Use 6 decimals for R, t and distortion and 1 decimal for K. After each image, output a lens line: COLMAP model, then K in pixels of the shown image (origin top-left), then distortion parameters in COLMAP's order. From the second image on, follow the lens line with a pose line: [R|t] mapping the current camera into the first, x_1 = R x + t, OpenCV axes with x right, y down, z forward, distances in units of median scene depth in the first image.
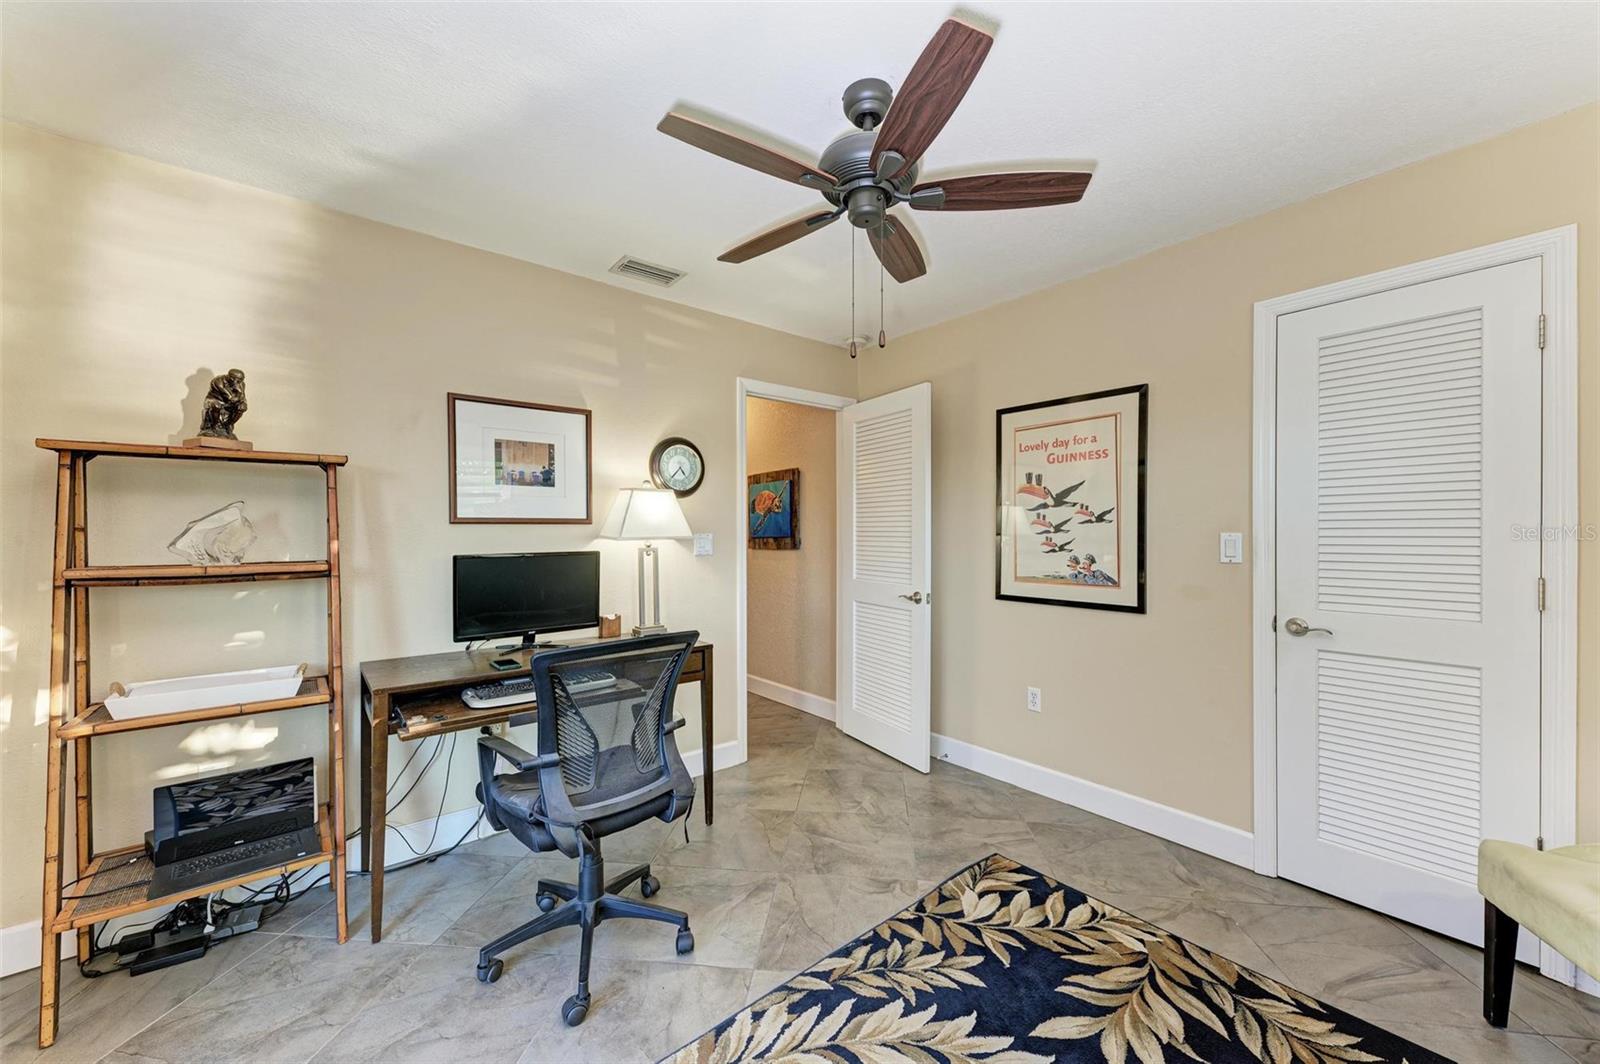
lens RADIAL K [[596.6, 0, 800.0], [0, 596.6, 532.0], [0, 0, 1]] dist [0.001521, -0.000002]
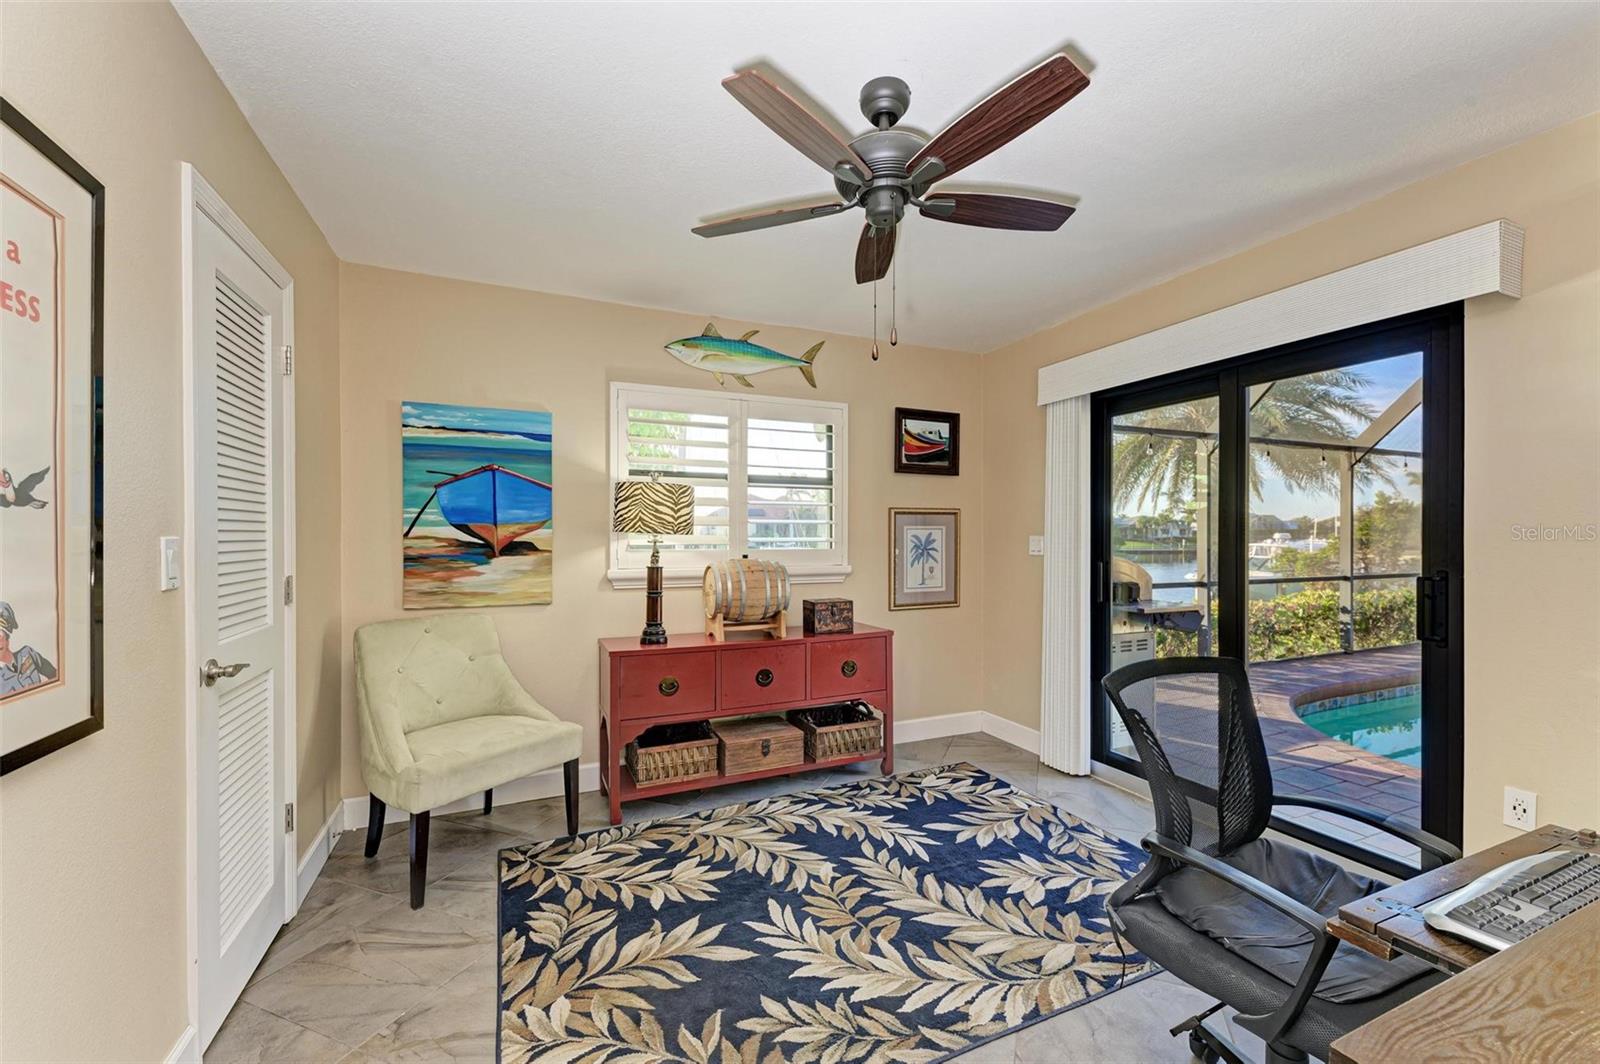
lens RADIAL K [[672.8, 0, 802.7], [0, 672.8, 537.6], [0, 0, 1]] dist [0.025251, -0.010340]
pose [[-0.968281, 0.002260, 0.249853, -0.035771], [0.003468, 0.999984, 0.004394, 0.003173], [-0.249839, 0.005121, -0.968274, 2.073707]]
